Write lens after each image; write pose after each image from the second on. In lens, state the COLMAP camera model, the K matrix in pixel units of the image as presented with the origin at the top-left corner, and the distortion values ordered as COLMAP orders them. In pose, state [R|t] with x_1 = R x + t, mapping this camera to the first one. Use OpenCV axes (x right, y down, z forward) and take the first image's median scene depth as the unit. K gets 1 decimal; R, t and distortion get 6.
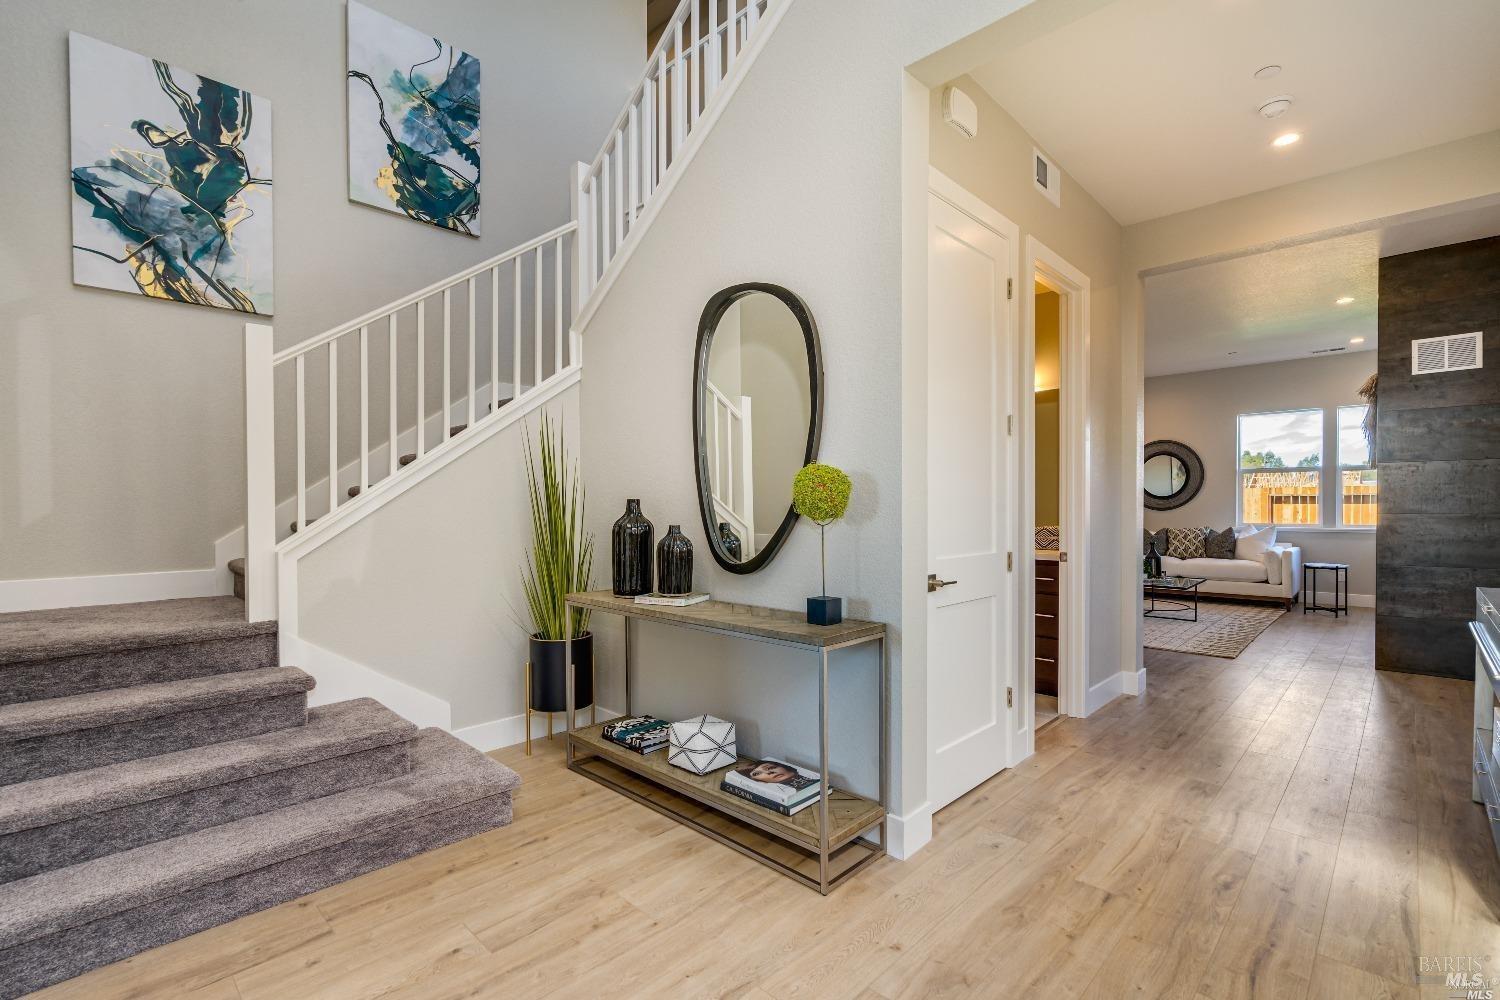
lens RADIAL K [[675.4, 0, 752.1], [0, 675.4, 507.8], [0, 0, 1]] dist [-0.001245, -0.000182]
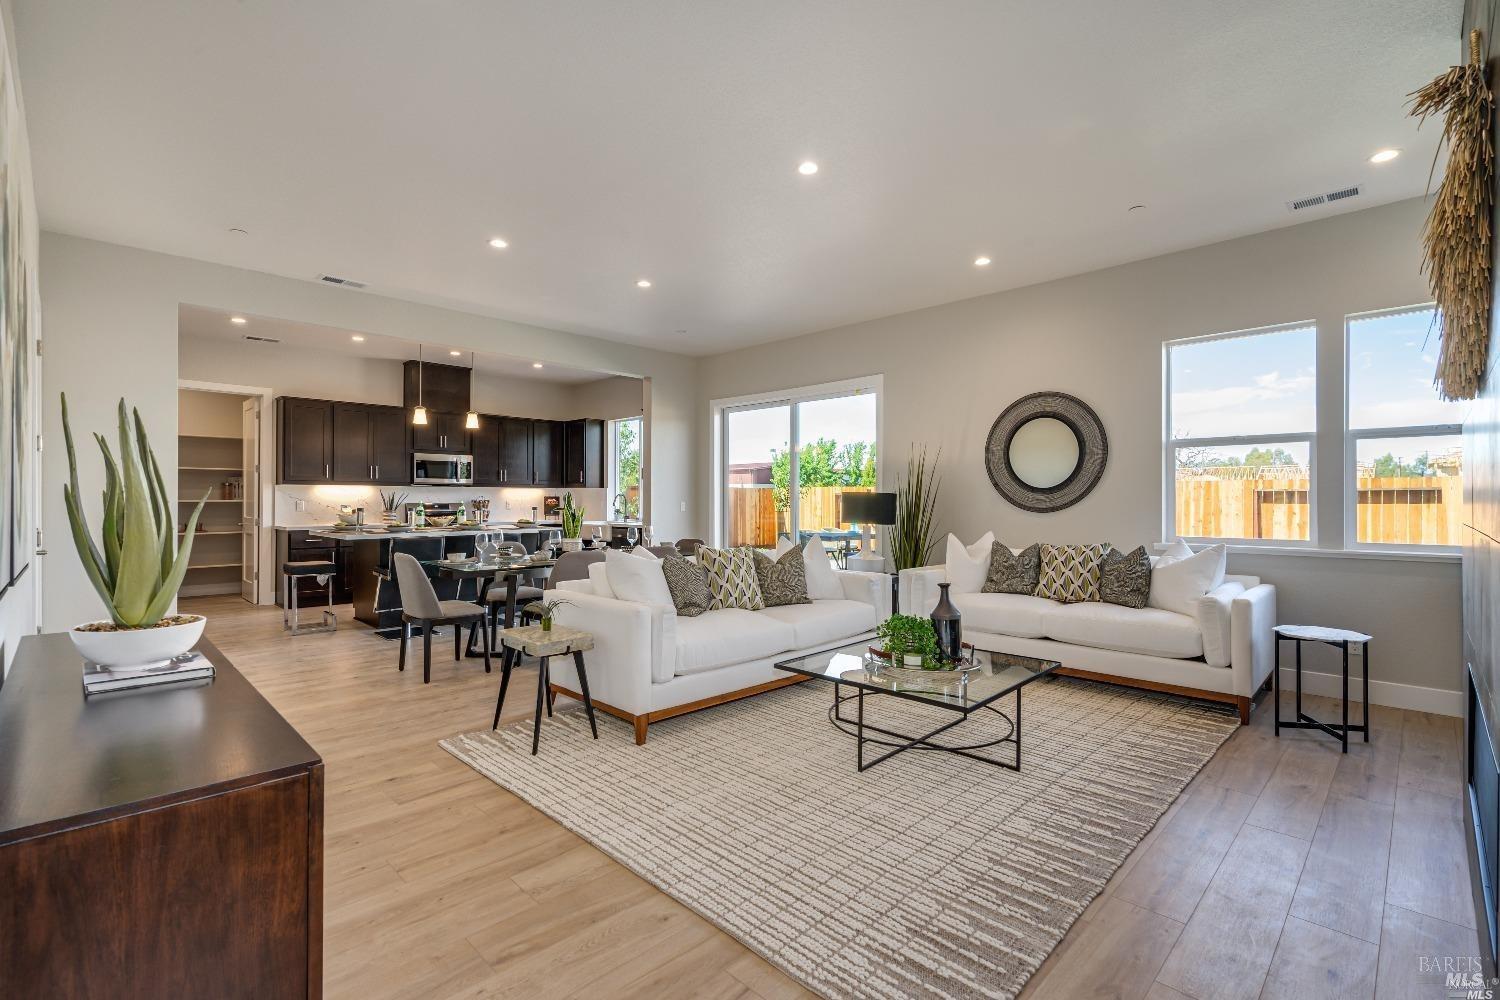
lens RADIAL K [[675.4, 0, 747.9], [0, 675.4, 496.7], [0, 0, 1]] dist [-0.001245, -0.000182]
pose [[0.999890, 0.005303, -0.013854, 0.407222], [-0.005435, 0.999940, -0.009515, -0.002951], [0.013802, 0.009589, 0.999859, 0.466827]]
